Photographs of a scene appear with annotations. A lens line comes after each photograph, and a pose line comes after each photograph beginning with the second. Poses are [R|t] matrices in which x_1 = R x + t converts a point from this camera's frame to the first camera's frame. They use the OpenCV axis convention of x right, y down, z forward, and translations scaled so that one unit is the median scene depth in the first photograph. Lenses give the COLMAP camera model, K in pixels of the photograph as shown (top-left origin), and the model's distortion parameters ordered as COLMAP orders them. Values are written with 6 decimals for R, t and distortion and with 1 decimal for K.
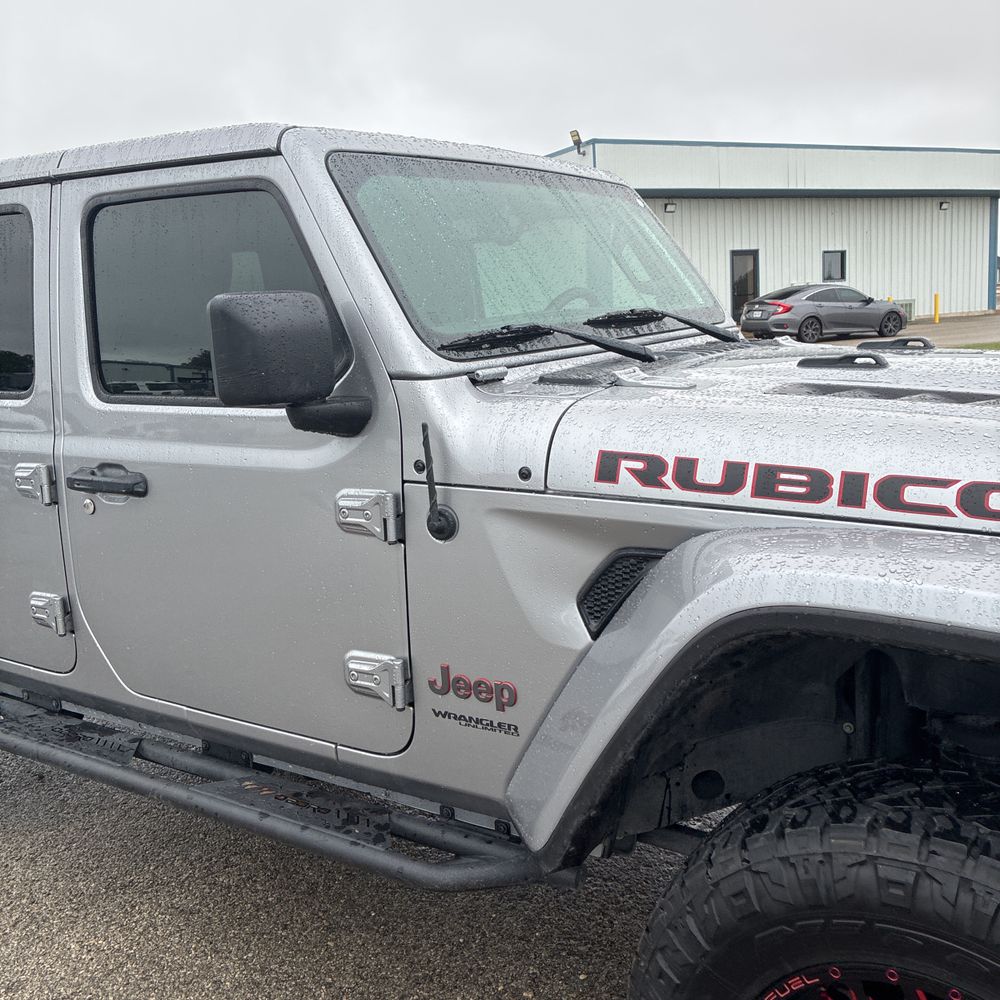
lens RADIAL K [[1010.6, 0, 489.2], [0, 1010.6, 492.2], [0, 0, 1]] dist [0.029987, 0.000000]
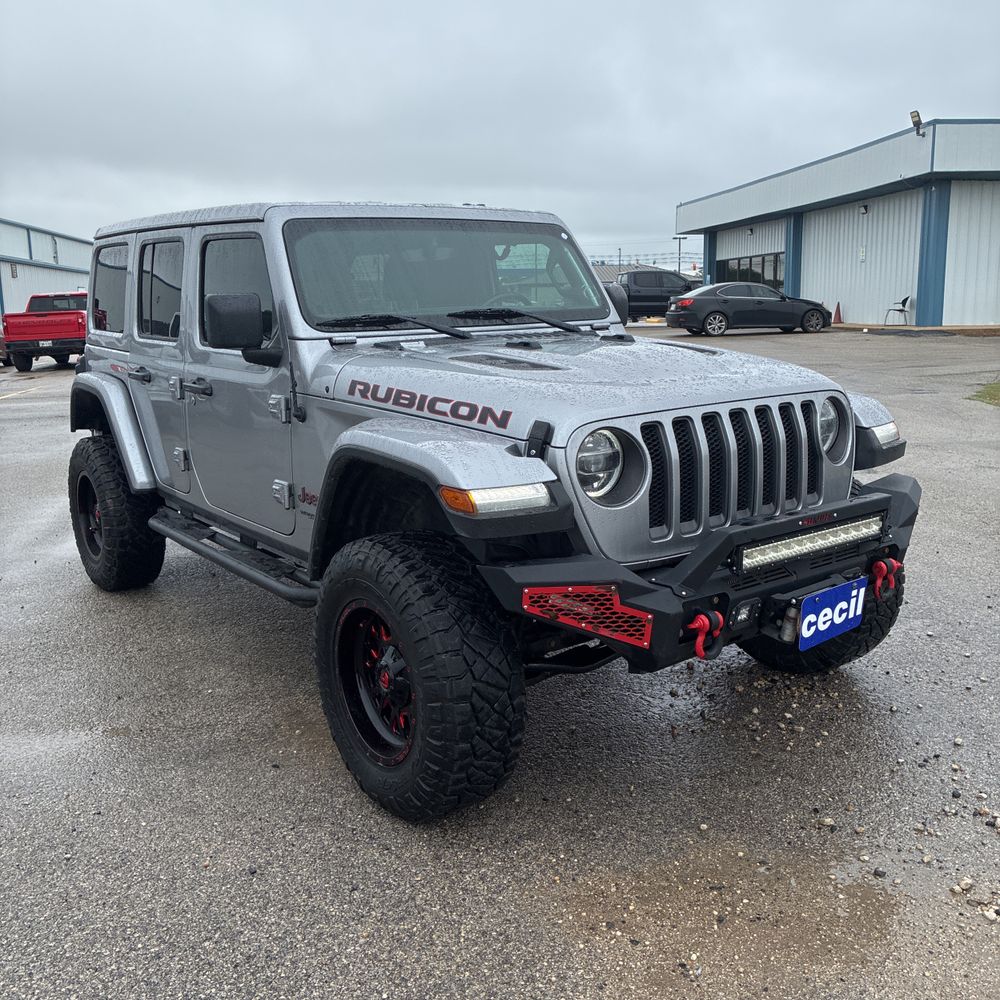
lens RADIAL K [[1010.6, 0, 507.6], [0, 1010.6, 504.5], [0, 0, 1]] dist [0.029987, 0.000000]
pose [[0.940451, 0.108449, -0.322164, 0.997844], [-0.096989, 0.993954, 0.051464, 0.066706], [0.325798, -0.017153, 0.945284, -0.753966]]
